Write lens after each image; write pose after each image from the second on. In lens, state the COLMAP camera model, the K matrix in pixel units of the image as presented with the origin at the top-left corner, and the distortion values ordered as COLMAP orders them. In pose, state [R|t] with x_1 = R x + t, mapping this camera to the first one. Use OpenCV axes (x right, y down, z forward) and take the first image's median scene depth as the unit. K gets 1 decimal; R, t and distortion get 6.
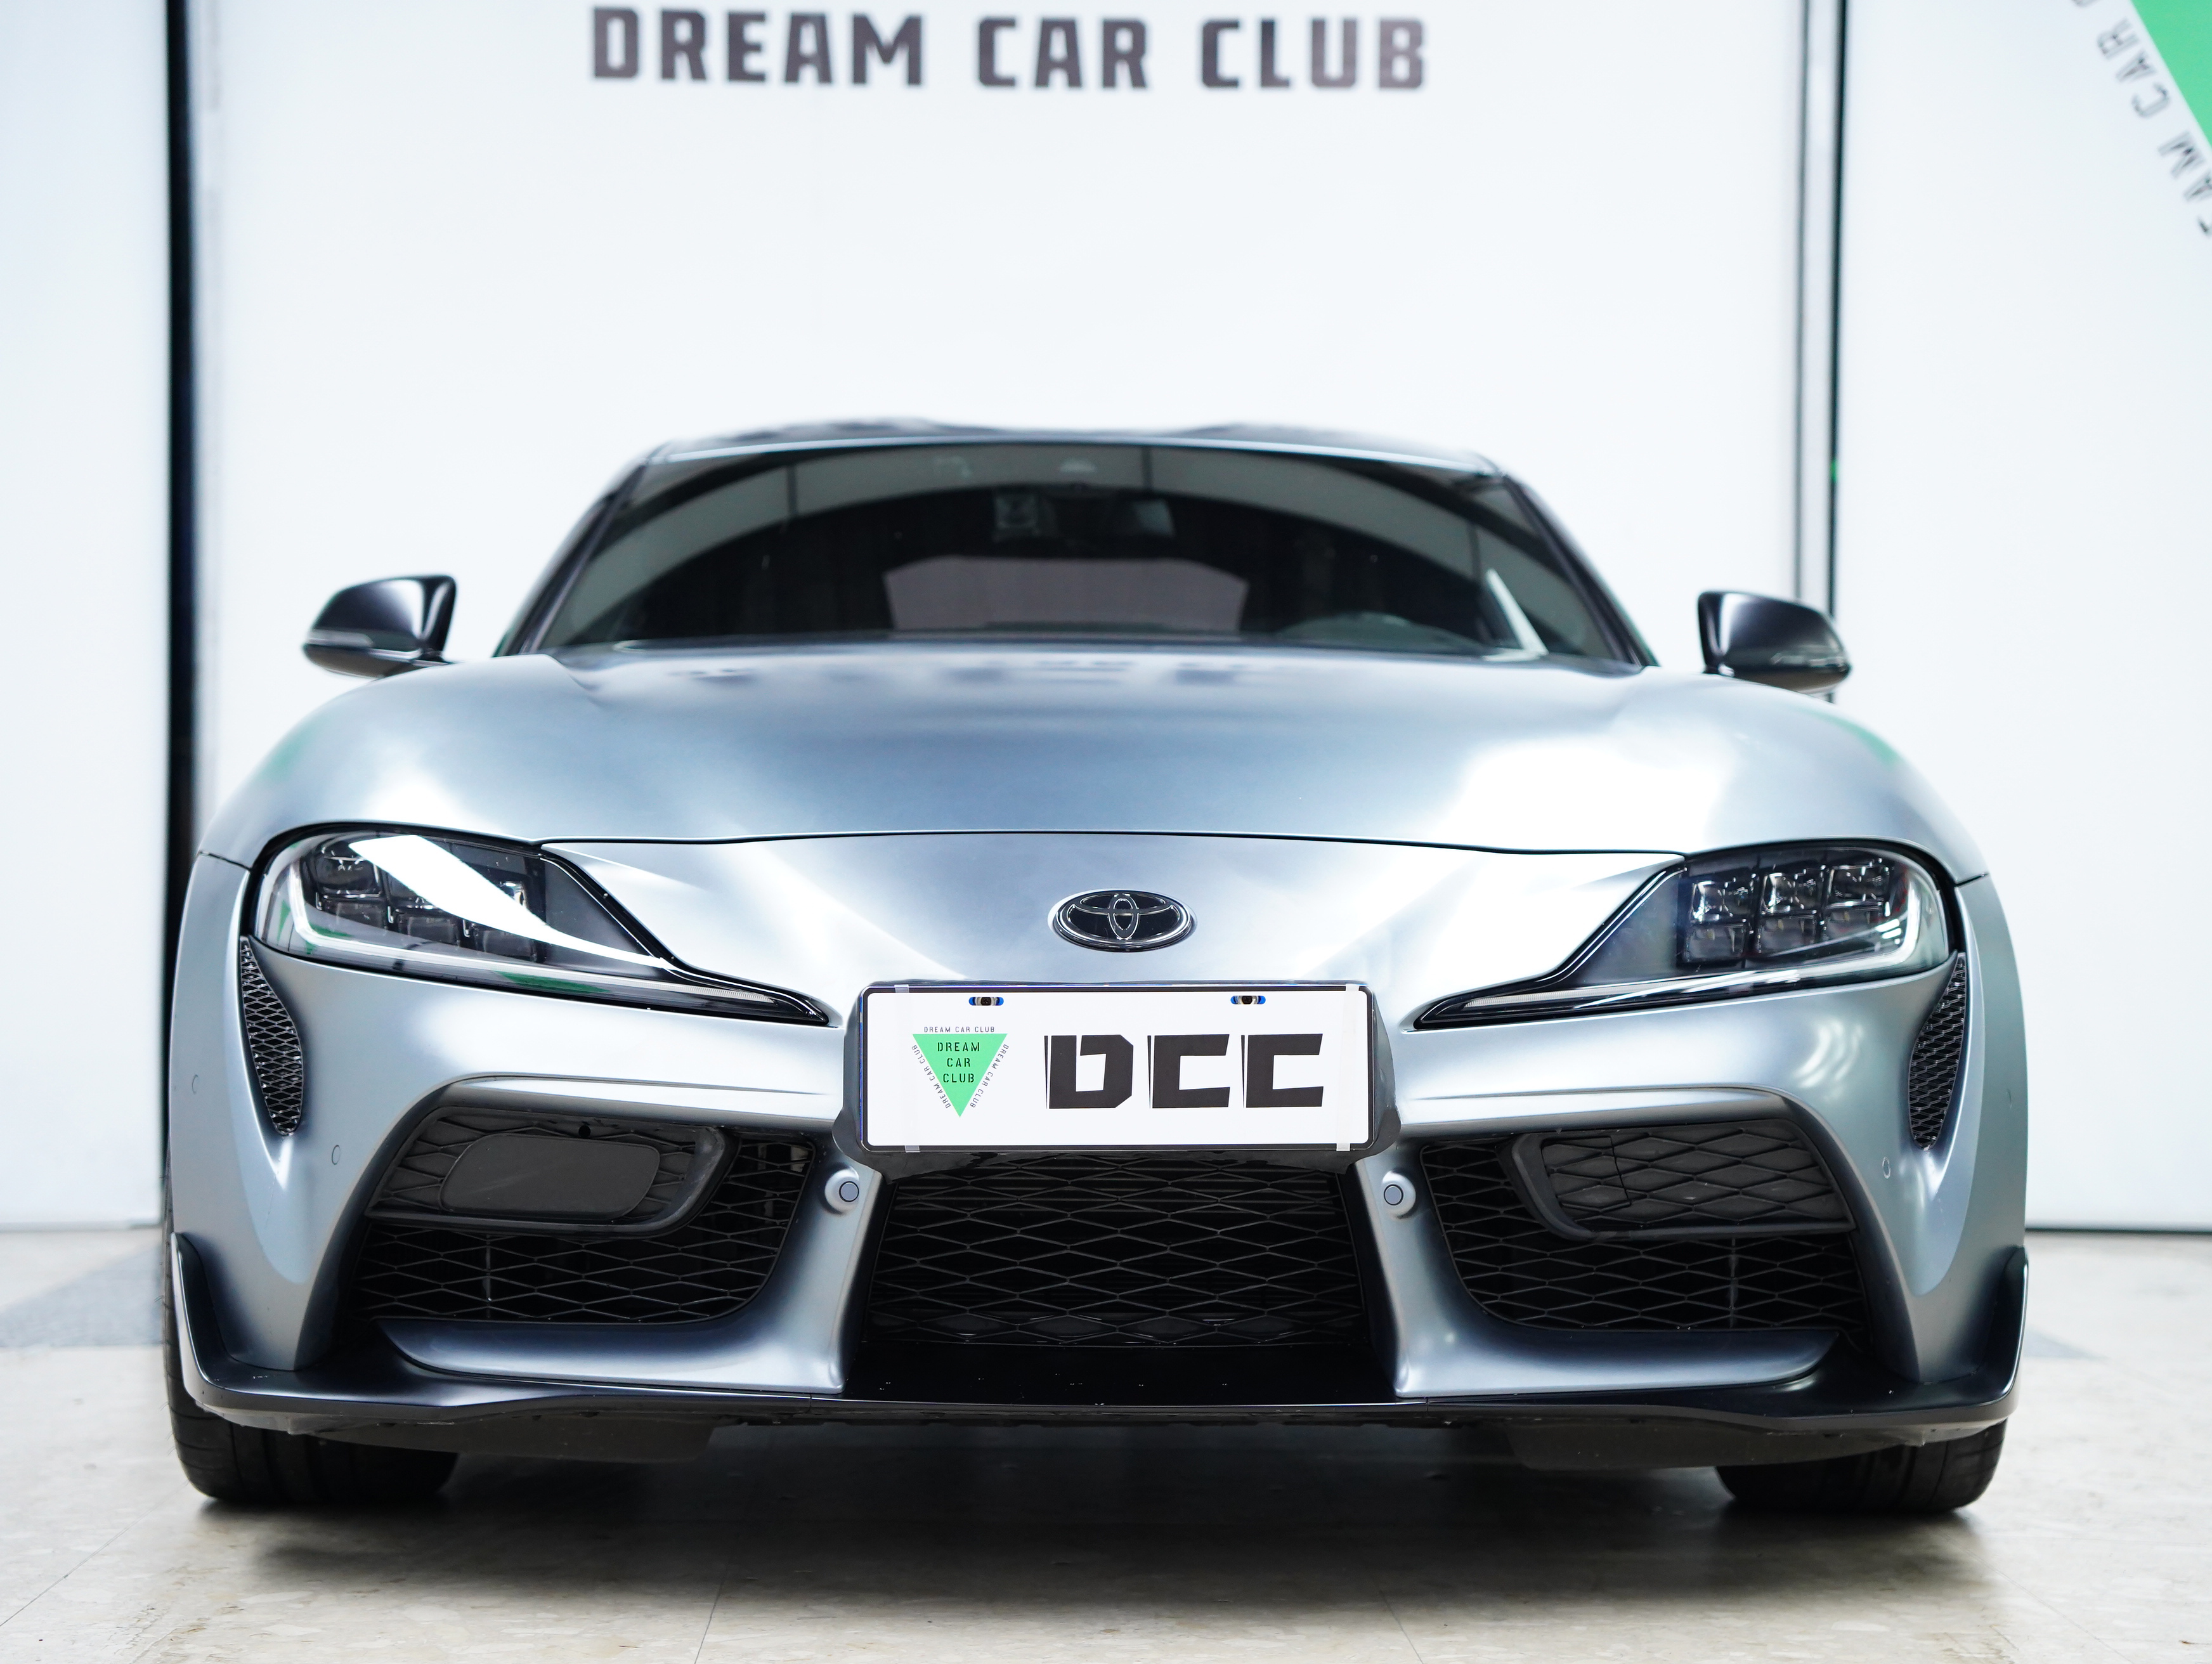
lens RADIAL K [[4719.5, 0, 978.0], [0, 4719.5, 784.2], [0, 0, 1]] dist [0.442287, 0.040598]
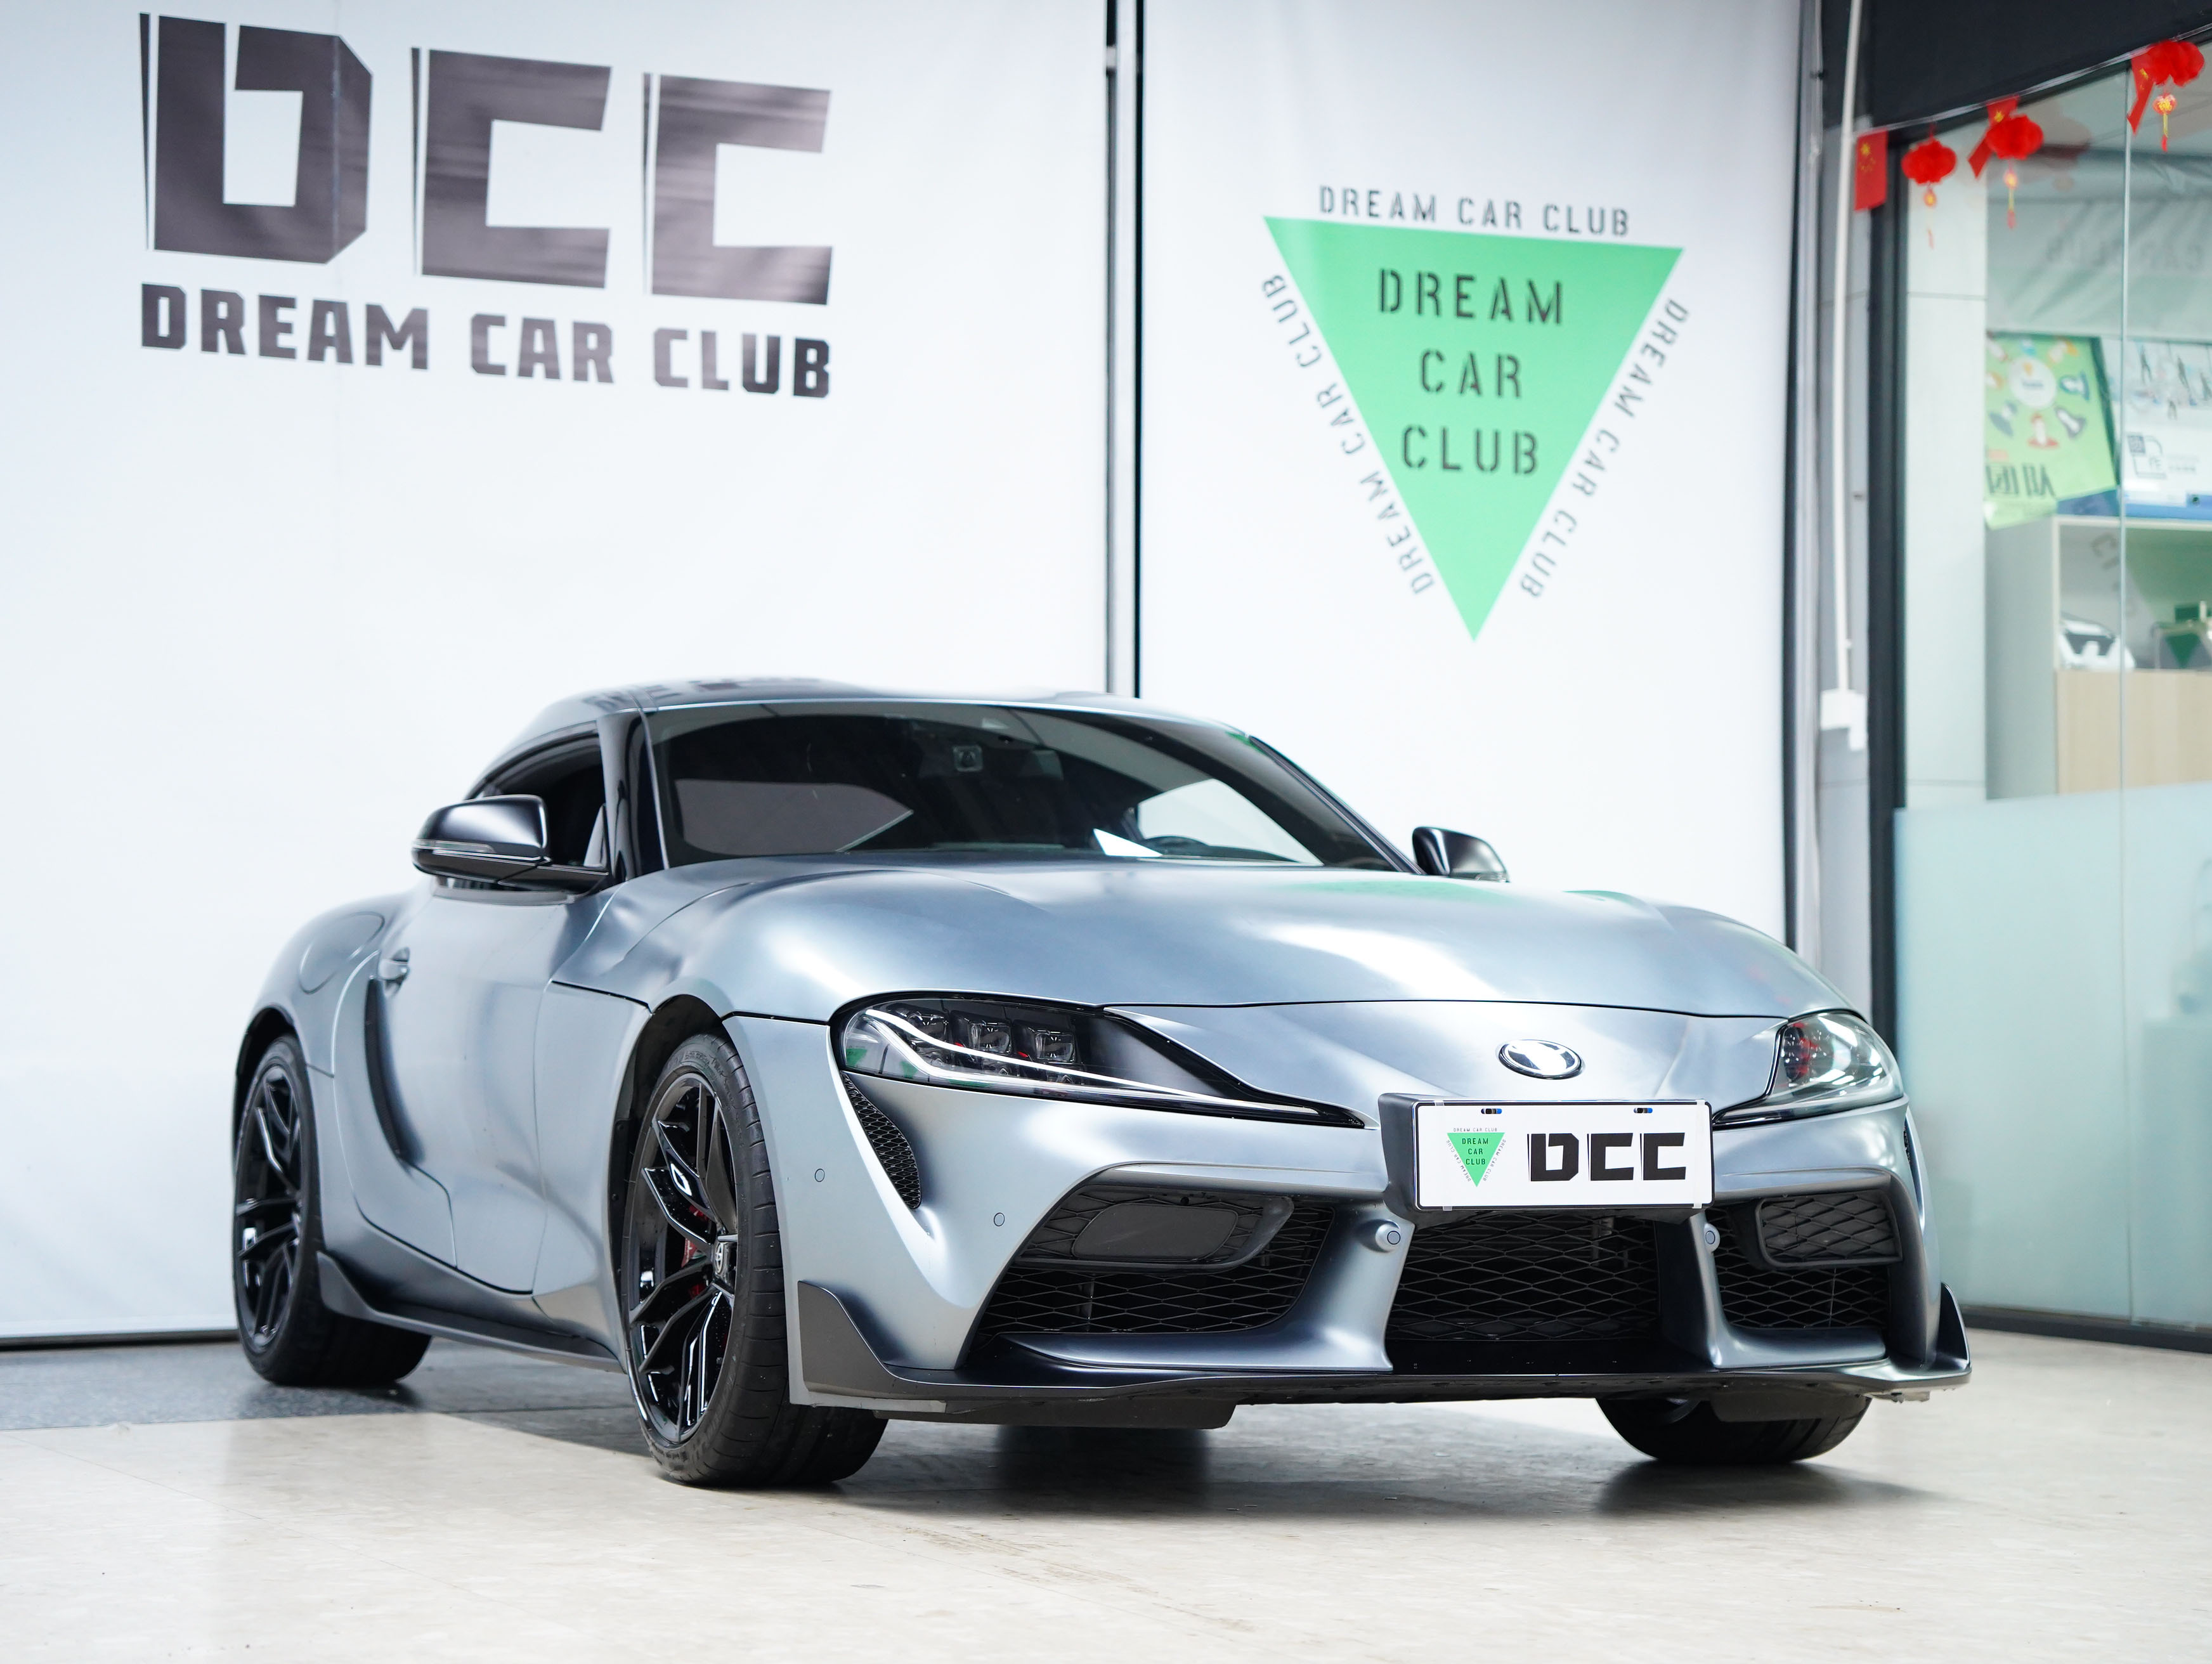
lens RADIAL K [[4731.3, 0, 1106.0], [0, 4731.3, 832.0], [0, 0, 1]] dist [0.507701, 0.210419]
pose [[0.936933, 0.016868, 0.349103, -0.615415], [-0.007185, 0.999553, -0.029014, 0.001066], [-0.349436, 0.024676, 0.936635, -0.377389]]
